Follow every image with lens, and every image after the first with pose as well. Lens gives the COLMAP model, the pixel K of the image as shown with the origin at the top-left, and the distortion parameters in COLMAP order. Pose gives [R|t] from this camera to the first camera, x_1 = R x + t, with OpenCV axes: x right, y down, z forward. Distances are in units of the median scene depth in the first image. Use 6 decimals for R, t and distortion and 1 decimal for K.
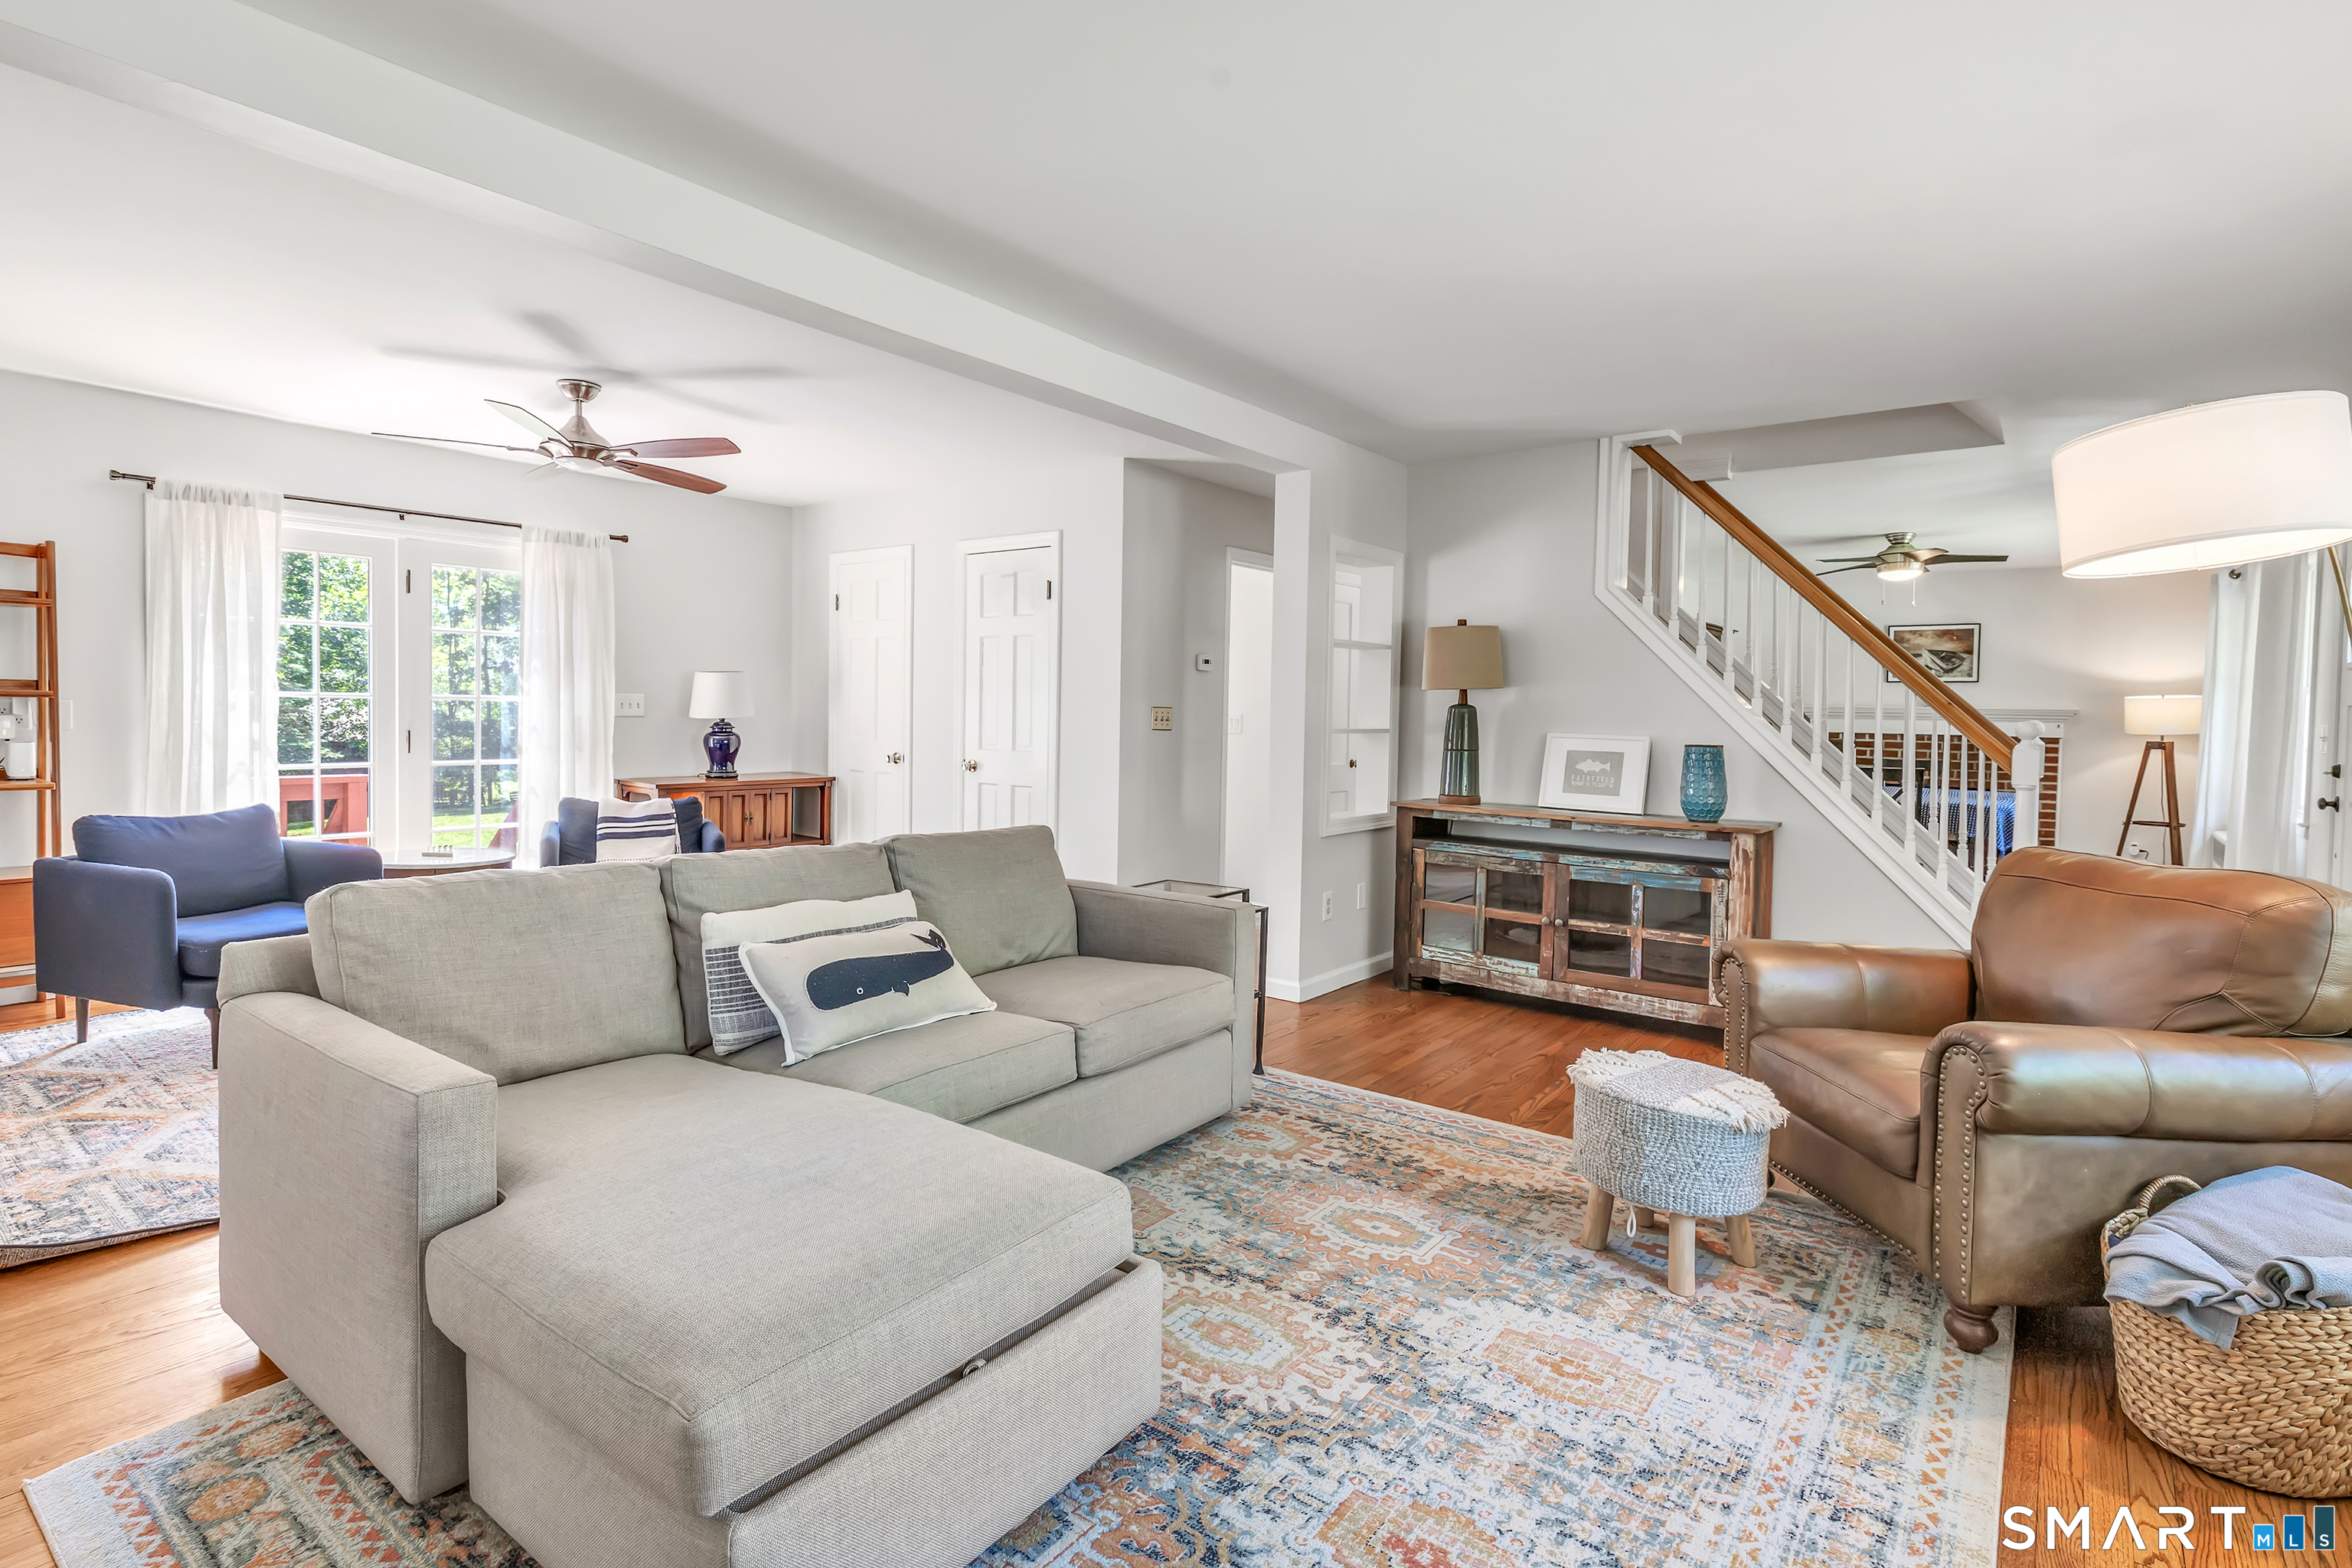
lens RADIAL K [[1049.3, 0, 1171.9], [0, 1049.3, 734.8], [0, 0, 1]] dist [-0.000939, 0.000247]
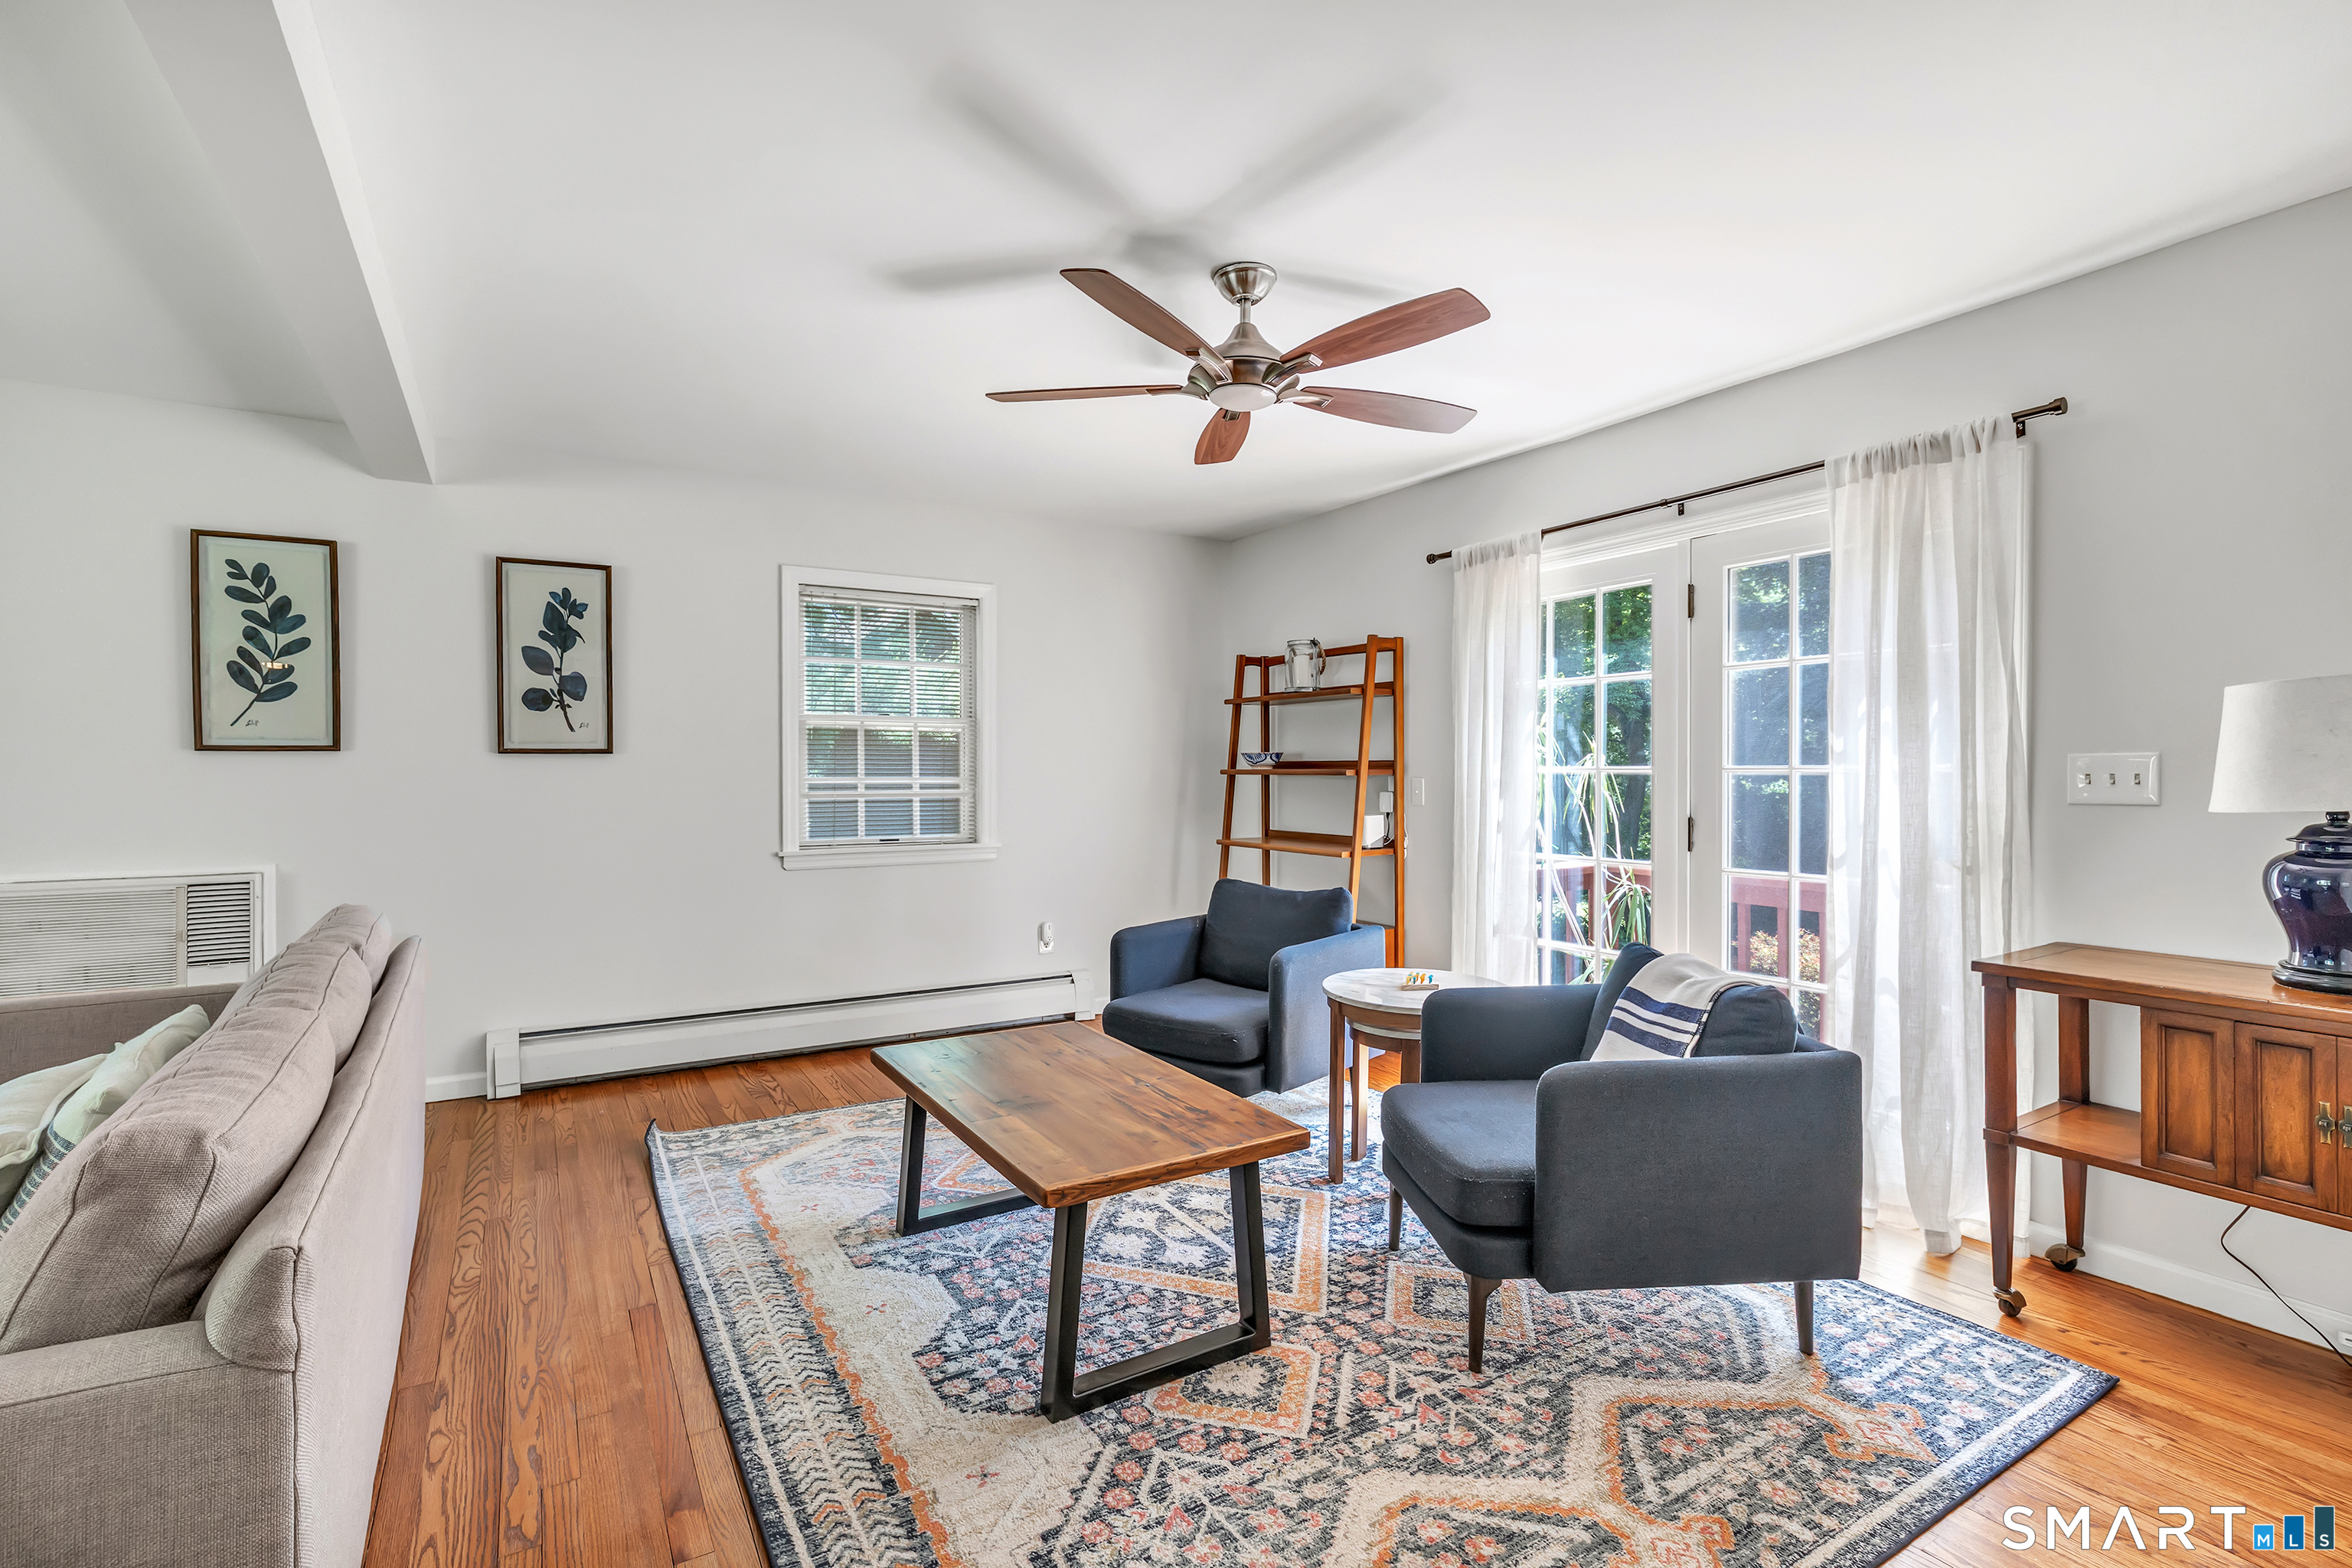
lens RADIAL K [[1066.3, 0, 1159.5], [0, 1066.3, 787.9], [0, 0, 1]] dist [0.000693, 0.000308]
pose [[-0.348526, -0.004636, -0.937288, 0.078374], [-0.031503, 0.999481, 0.006770, -0.028160], [0.936770, 0.031887, -0.348491, 1.429791]]
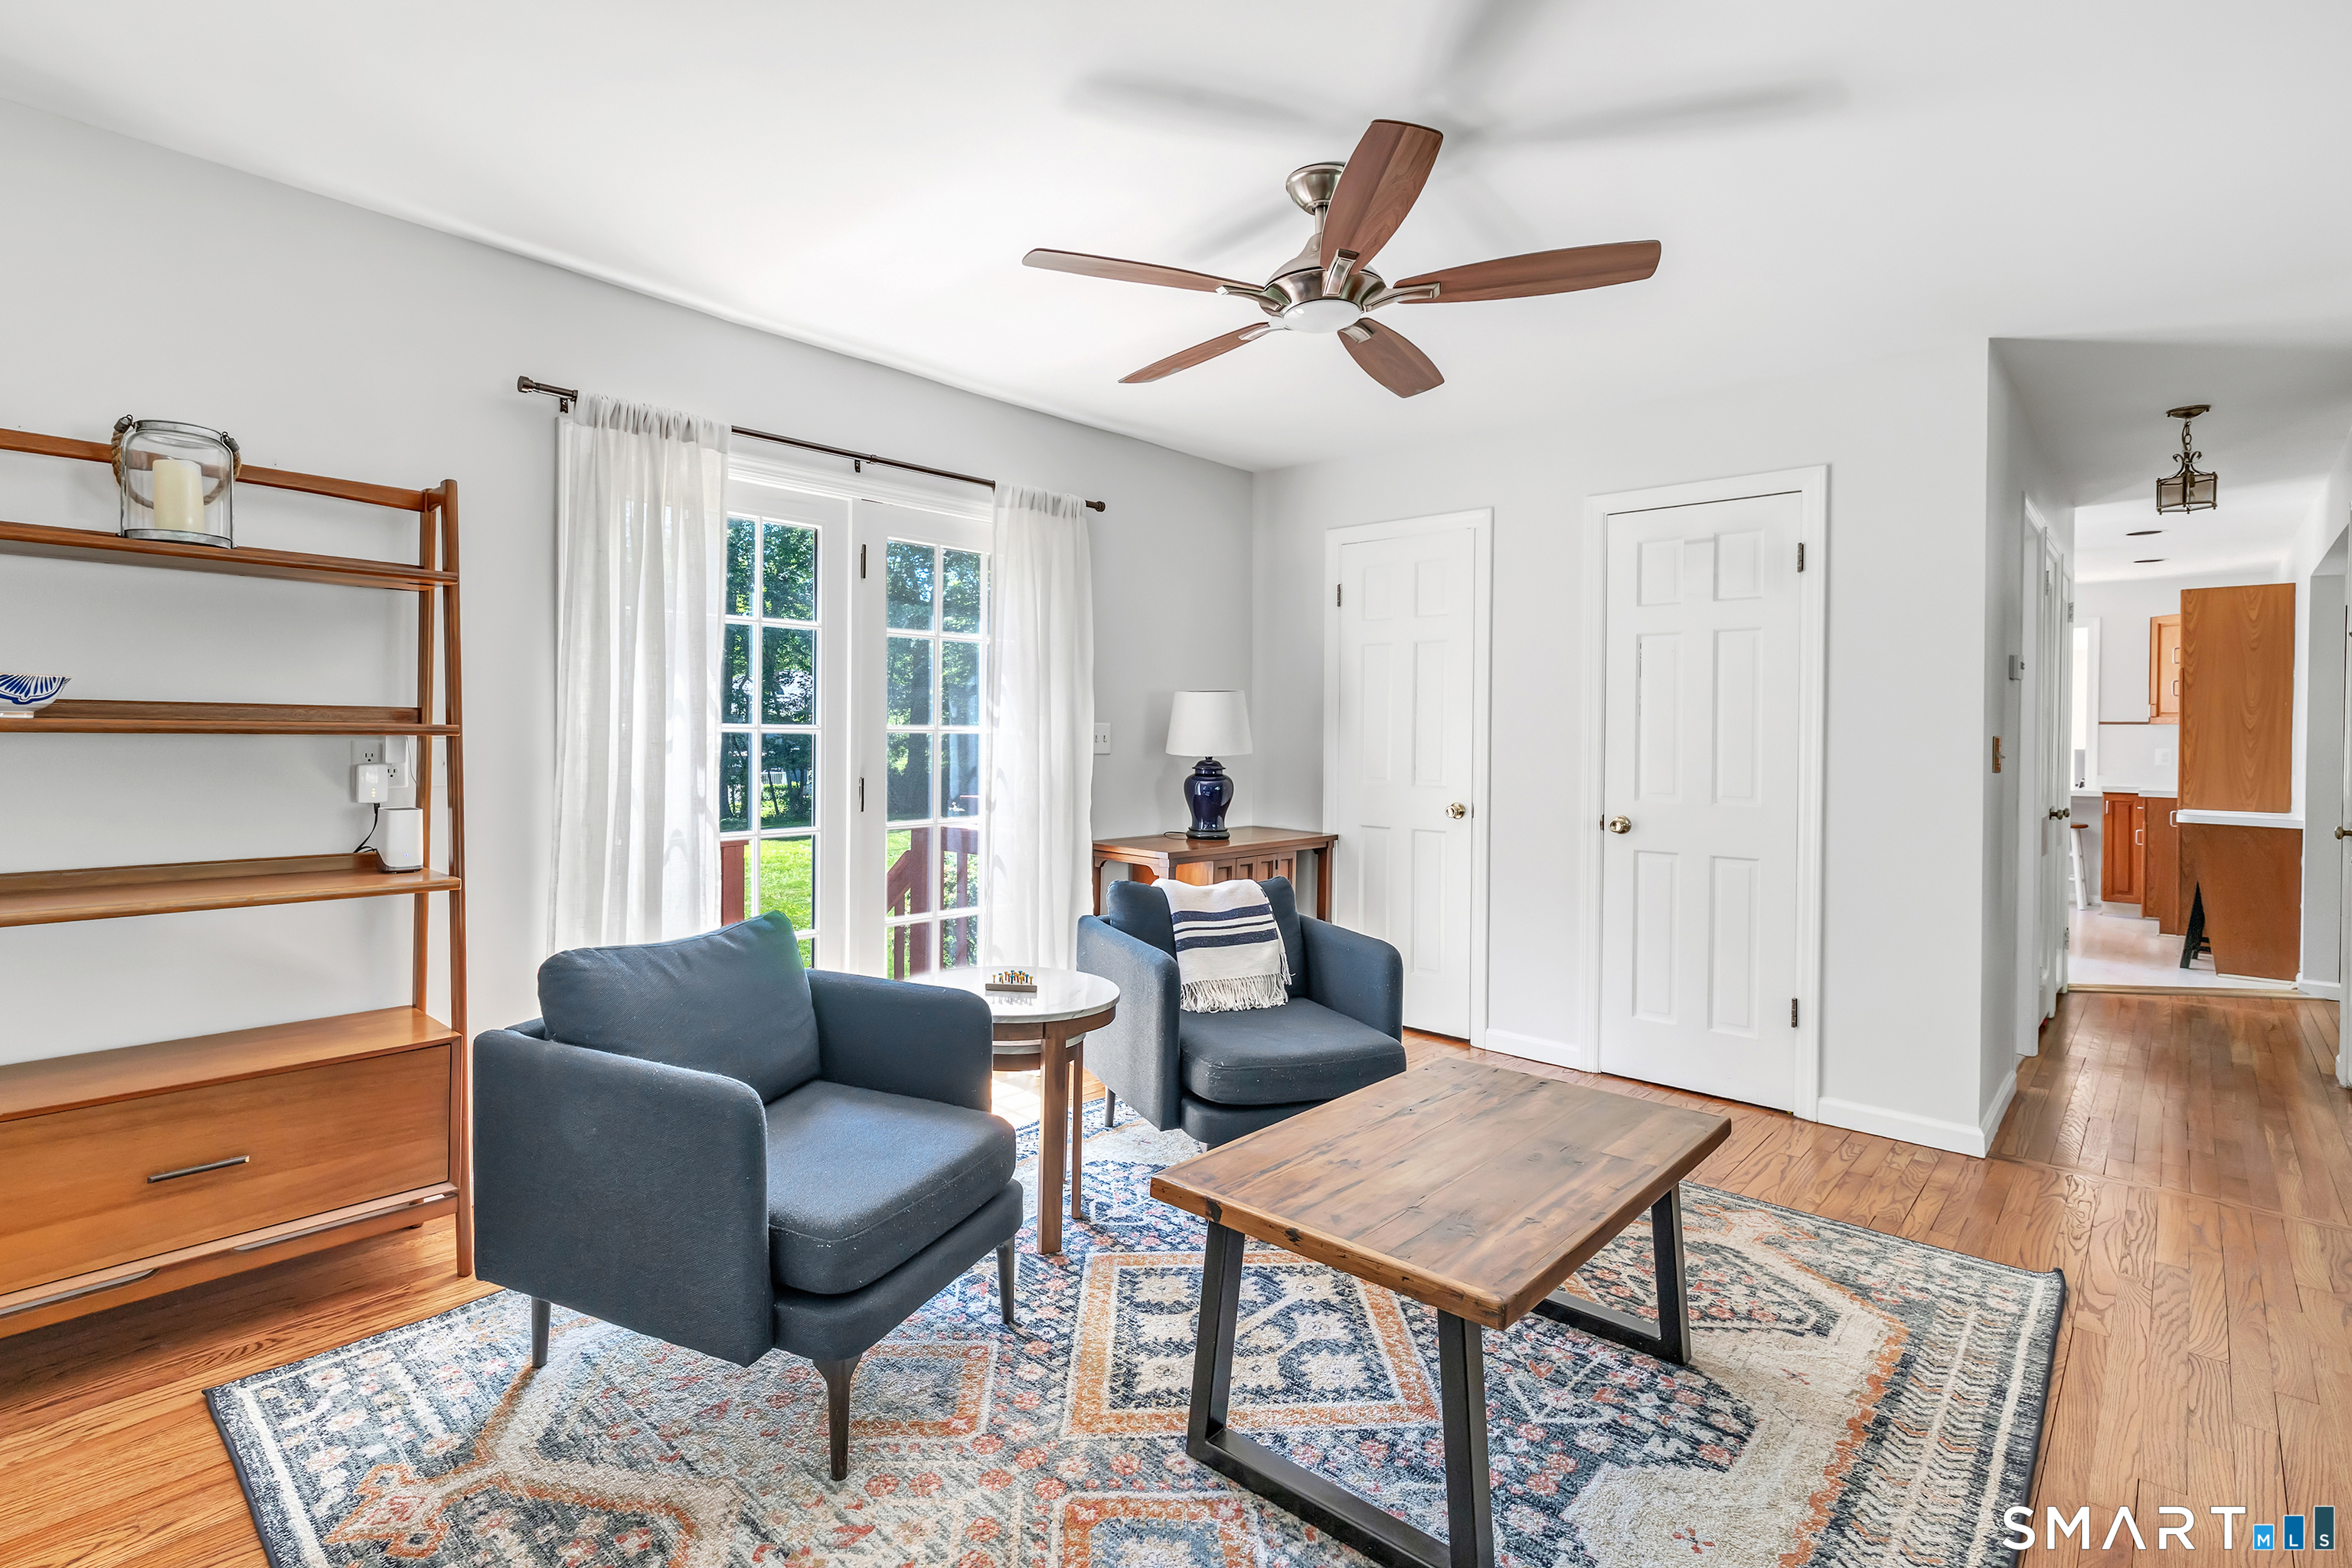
lens RADIAL K [[1049.8, 0, 1181.7], [0, 1049.8, 739.4], [0, 0, 1]] dist [0.001162, 0.000766]
pose [[0.996254, -0.006684, -0.086215, -0.712009], [0.004890, 0.999768, -0.021001, -0.022087], [0.086335, 0.020501, 0.996055, 0.515205]]
